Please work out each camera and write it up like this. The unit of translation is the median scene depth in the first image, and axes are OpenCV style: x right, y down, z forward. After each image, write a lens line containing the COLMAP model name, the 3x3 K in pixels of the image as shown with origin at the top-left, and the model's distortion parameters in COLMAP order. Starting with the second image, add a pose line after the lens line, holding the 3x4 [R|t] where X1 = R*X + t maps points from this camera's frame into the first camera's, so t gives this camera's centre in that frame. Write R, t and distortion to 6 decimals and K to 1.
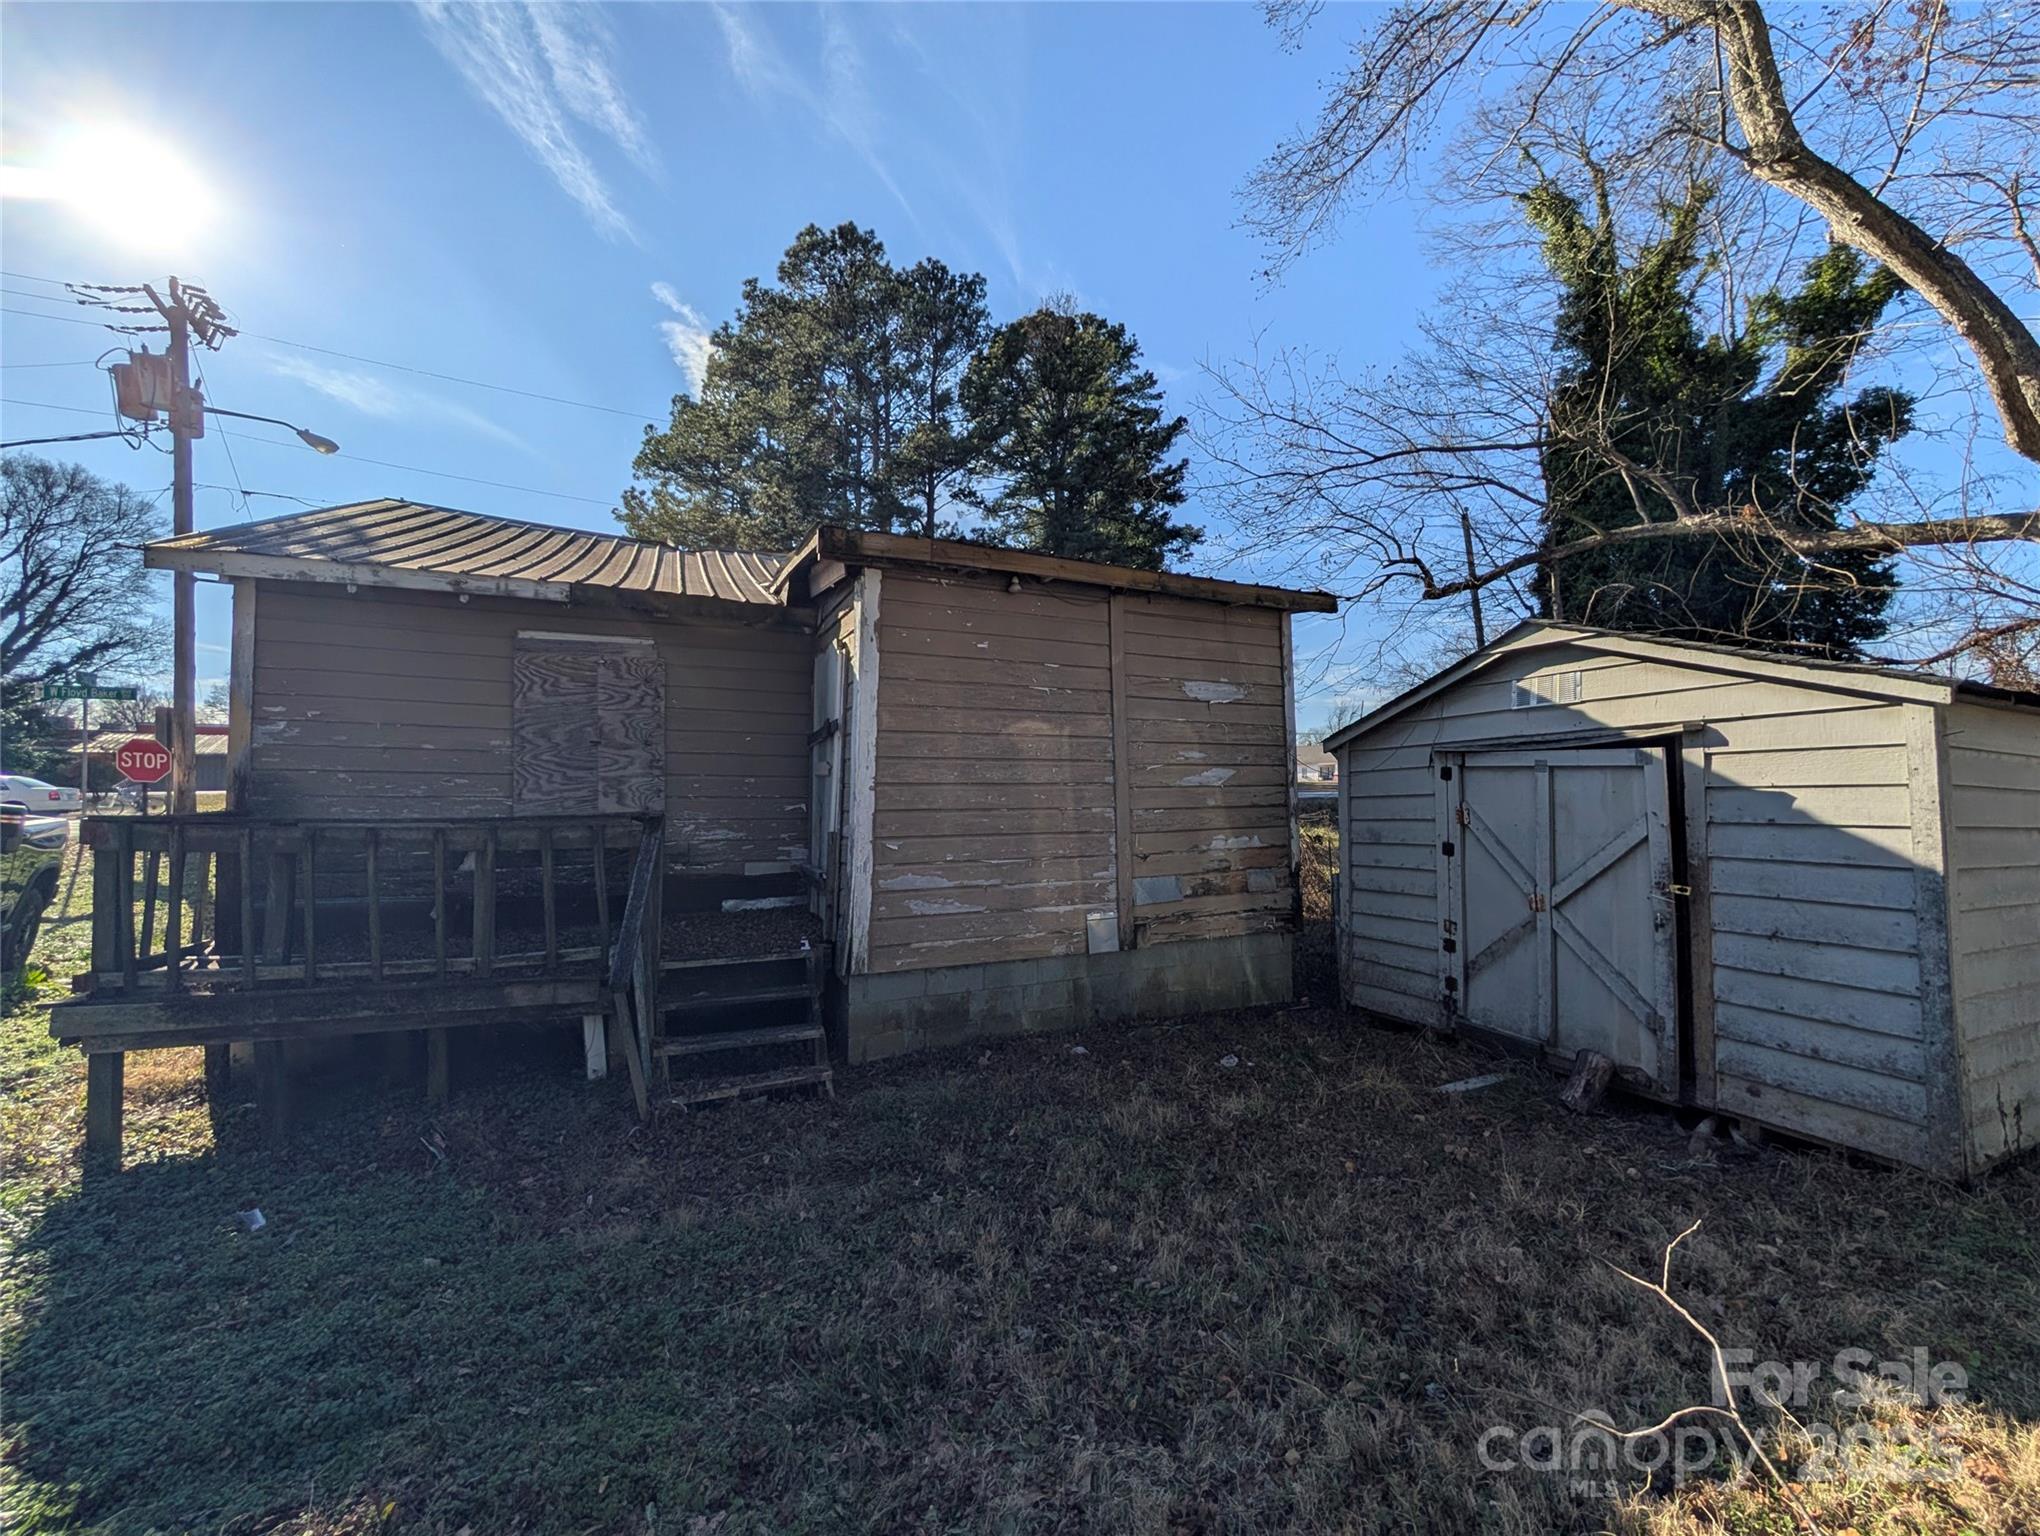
lens RADIAL K [[733.0, 0, 1026.3], [0, 733.0, 768.1], [0, 0, 1]] dist [-0.000104, 0.000046]
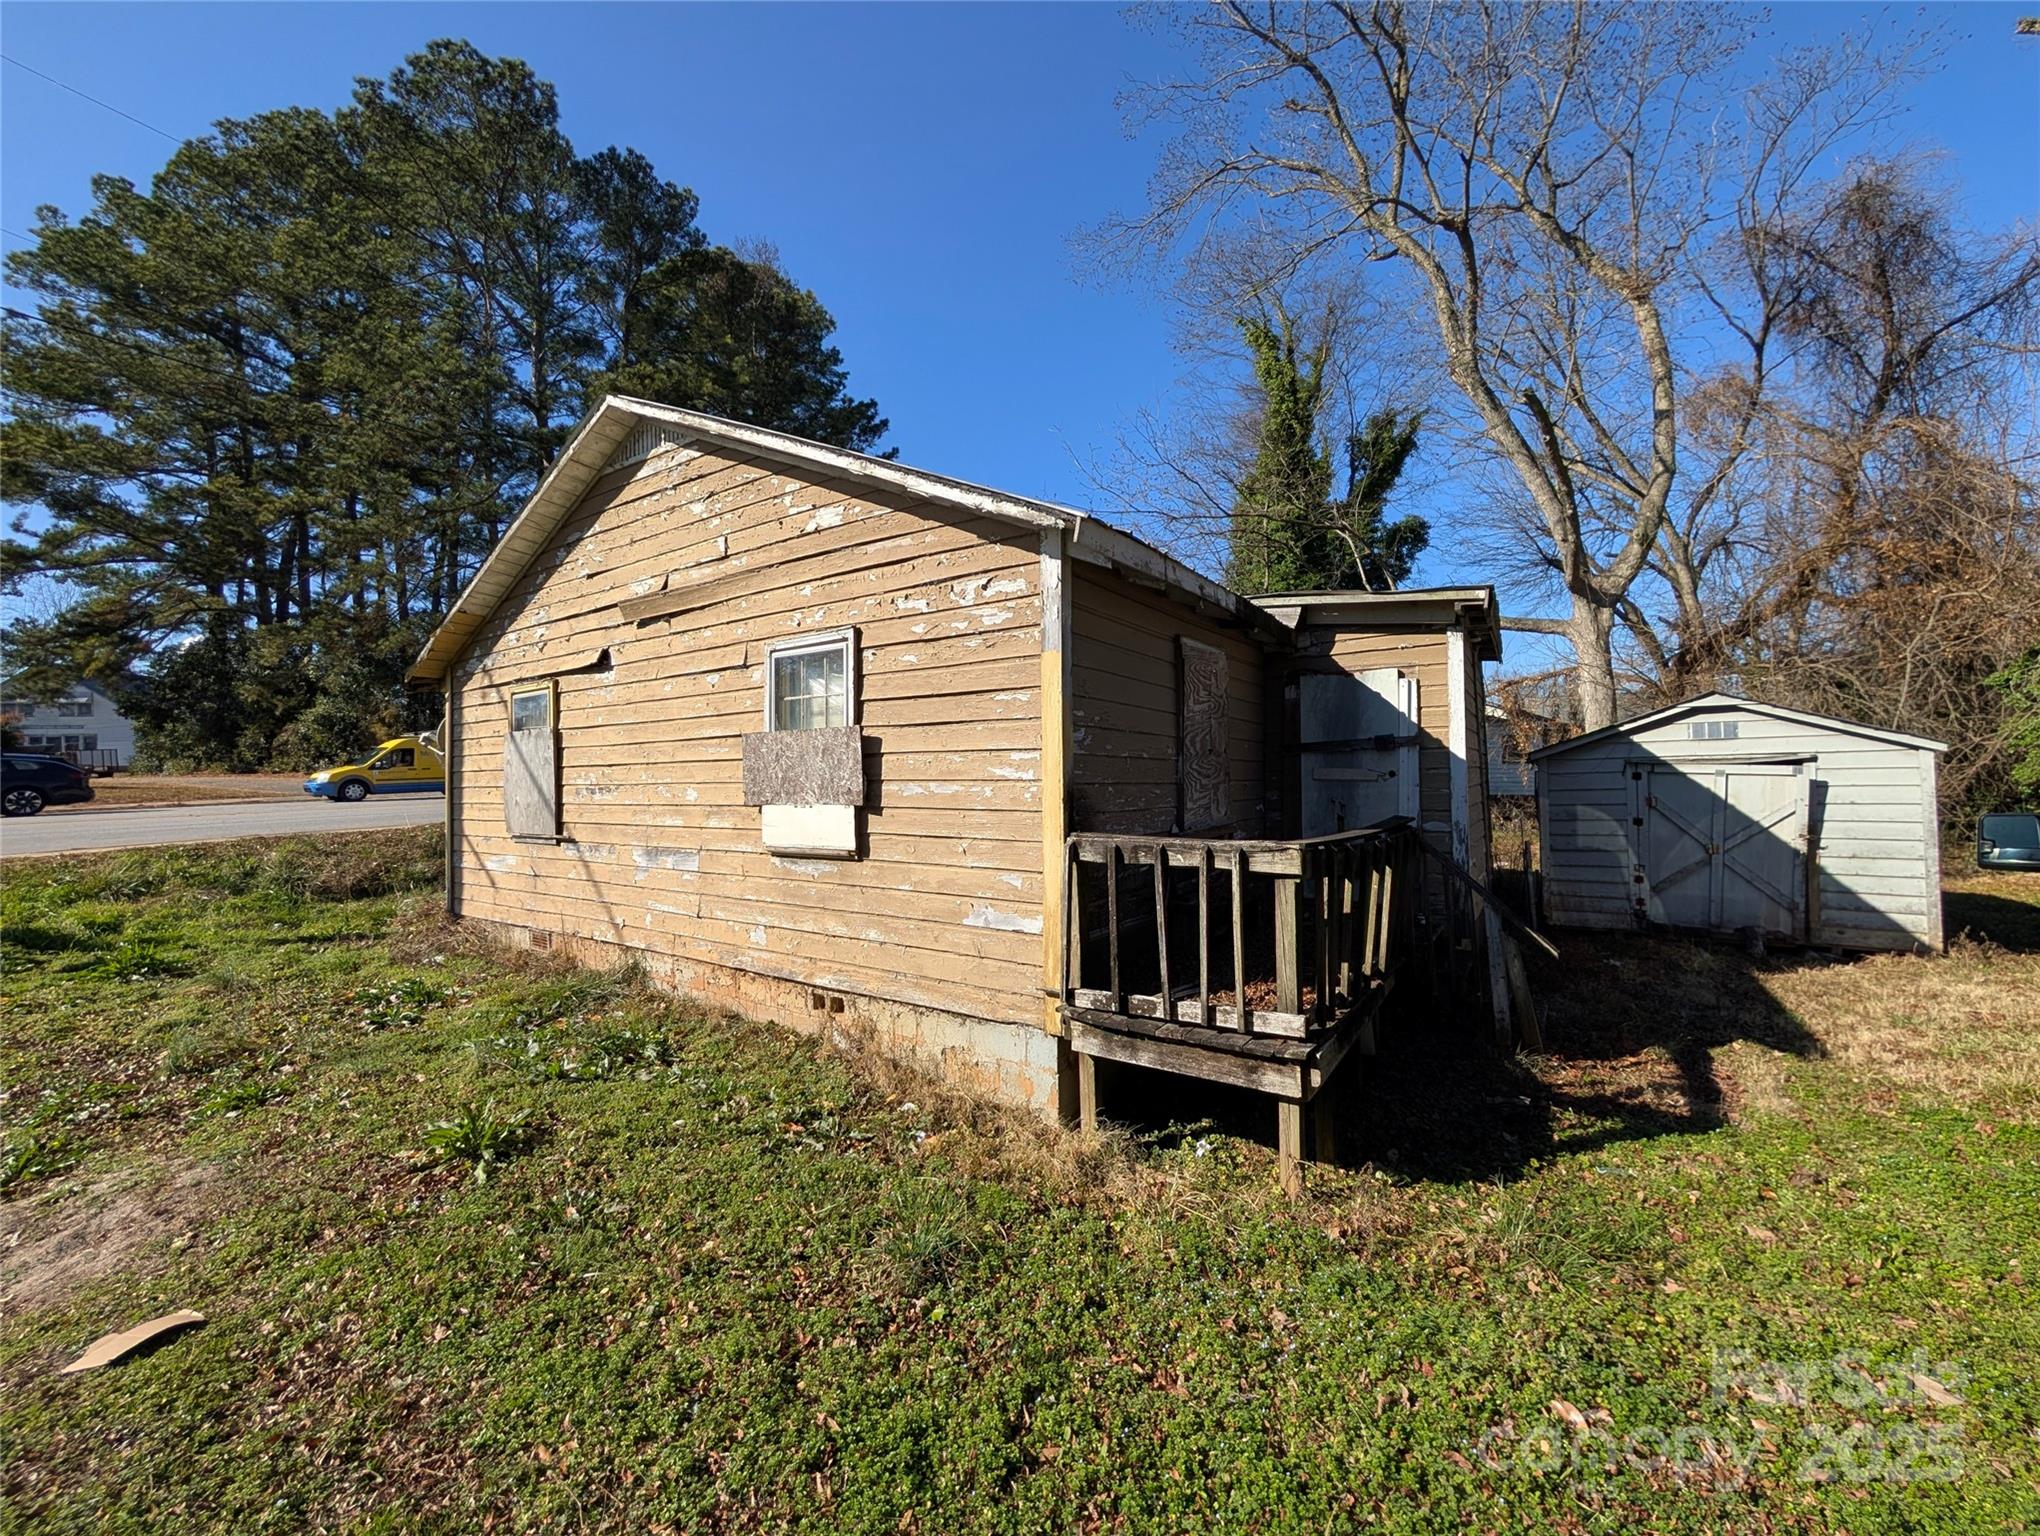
lens RADIAL K [[733.0, 0, 1026.3], [0, 733.0, 768.1], [0, 0, 1]] dist [-0.000104, 0.000046]
pose [[0.853365, -0.002284, 0.521310, -1.377353], [-0.005192, 0.999904, 0.012881, -0.023893], [-0.521289, -0.013699, 0.853270, 0.278571]]
